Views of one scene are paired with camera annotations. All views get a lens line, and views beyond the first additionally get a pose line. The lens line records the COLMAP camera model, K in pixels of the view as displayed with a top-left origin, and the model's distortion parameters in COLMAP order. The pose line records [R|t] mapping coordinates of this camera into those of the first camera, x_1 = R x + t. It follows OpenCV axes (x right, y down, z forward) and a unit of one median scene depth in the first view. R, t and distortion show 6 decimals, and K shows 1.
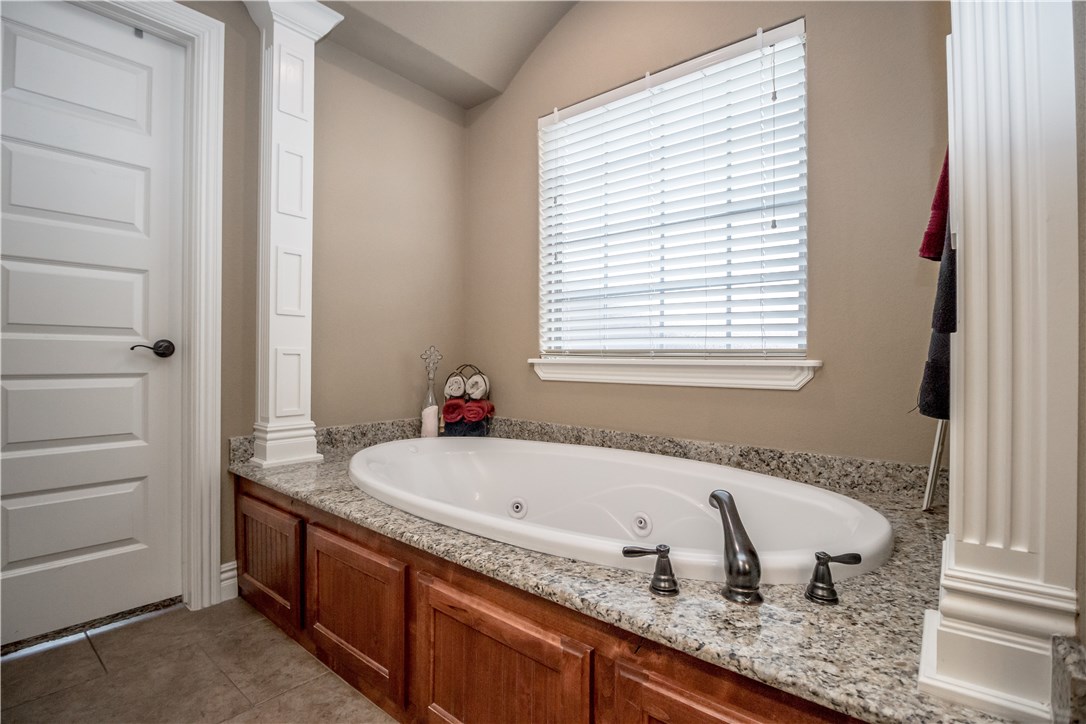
lens RADIAL K [[505.0, 0, 545.1], [0, 505.0, 358.5], [0, 0, 1]] dist [-0.004920, -0.010730]
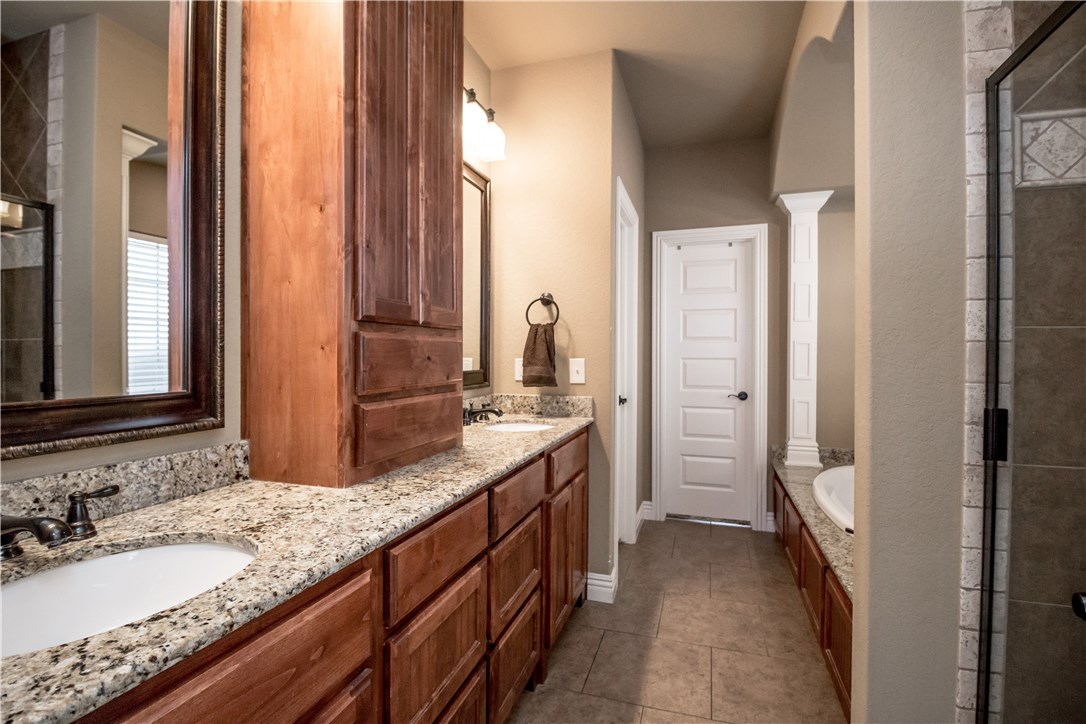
lens RADIAL K [[505.0, 0, 543.7], [0, 505.0, 360.7], [0, 0, 1]] dist [-0.004920, -0.010730]
pose [[0.363414, 0.003062, -0.931623, 0.813327], [0.000138, 0.999994, 0.003341, -0.163273], [0.931628, -0.001343, 0.363412, -0.470036]]
